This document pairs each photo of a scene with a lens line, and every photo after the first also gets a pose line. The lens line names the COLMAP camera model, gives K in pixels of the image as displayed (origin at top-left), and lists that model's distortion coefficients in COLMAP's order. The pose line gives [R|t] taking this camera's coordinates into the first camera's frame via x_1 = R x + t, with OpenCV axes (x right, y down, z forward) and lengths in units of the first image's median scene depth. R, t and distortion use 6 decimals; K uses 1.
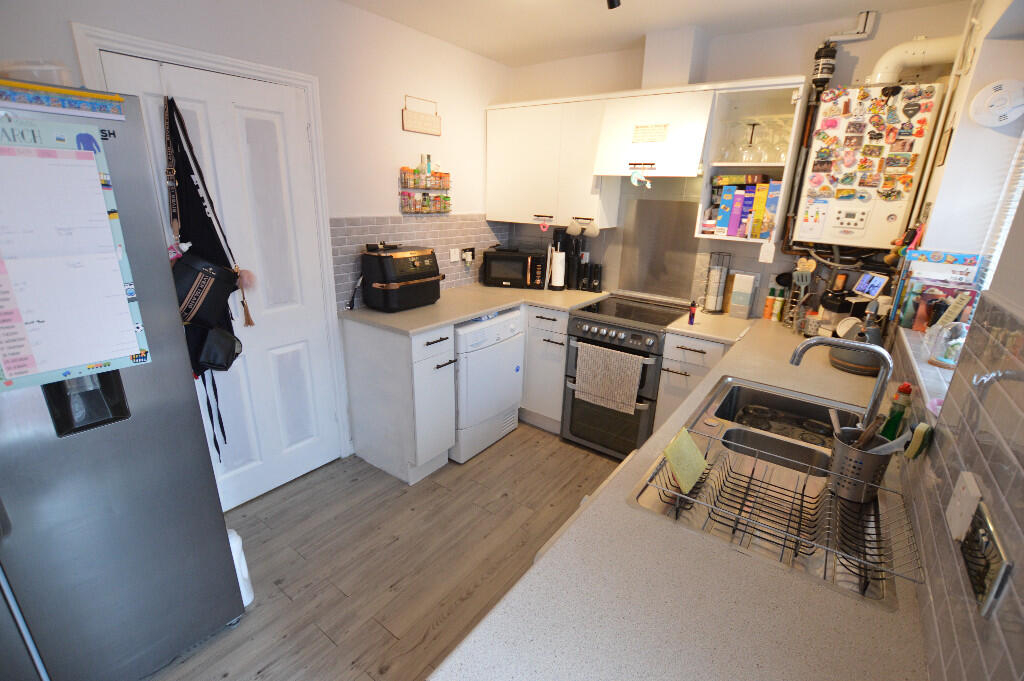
lens RADIAL K [[455.3, 0, 515.3], [0, 455.3, 343.9], [0, 0, 1]] dist [-0.033321, 0.005195]
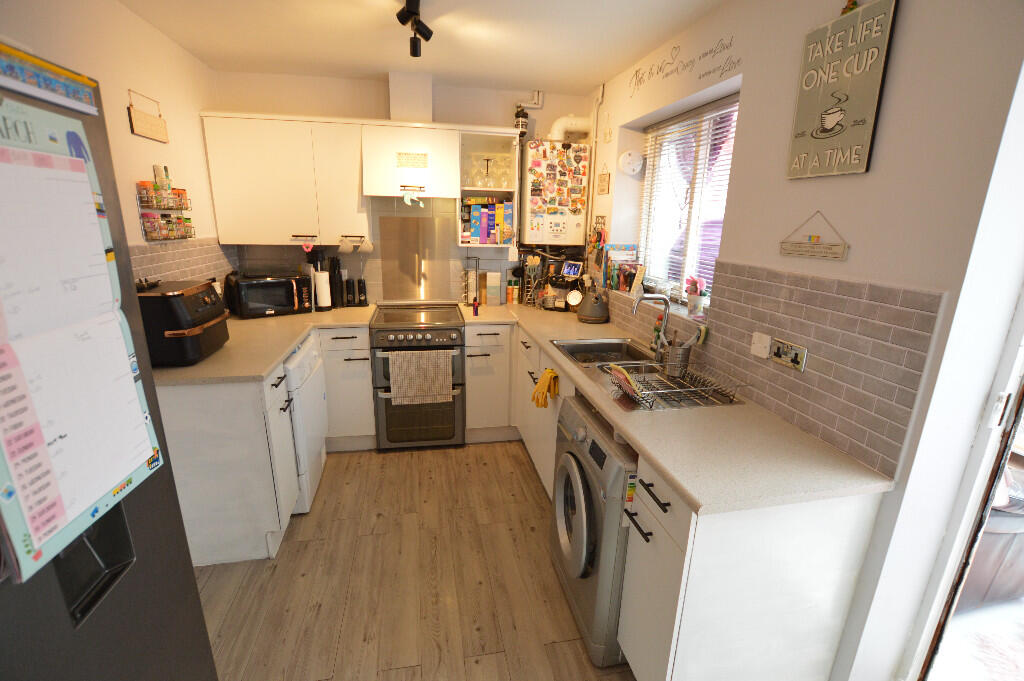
lens RADIAL K [[455.3, 0, 515.3], [0, 455.3, 343.9], [0, 0, 1]] dist [-0.033321, 0.005195]
pose [[0.675477, -0.209427, 0.707016, -0.449018], [0.228098, 0.971137, 0.069740, -0.031598], [-0.701215, 0.114162, 0.703750, 0.055657]]
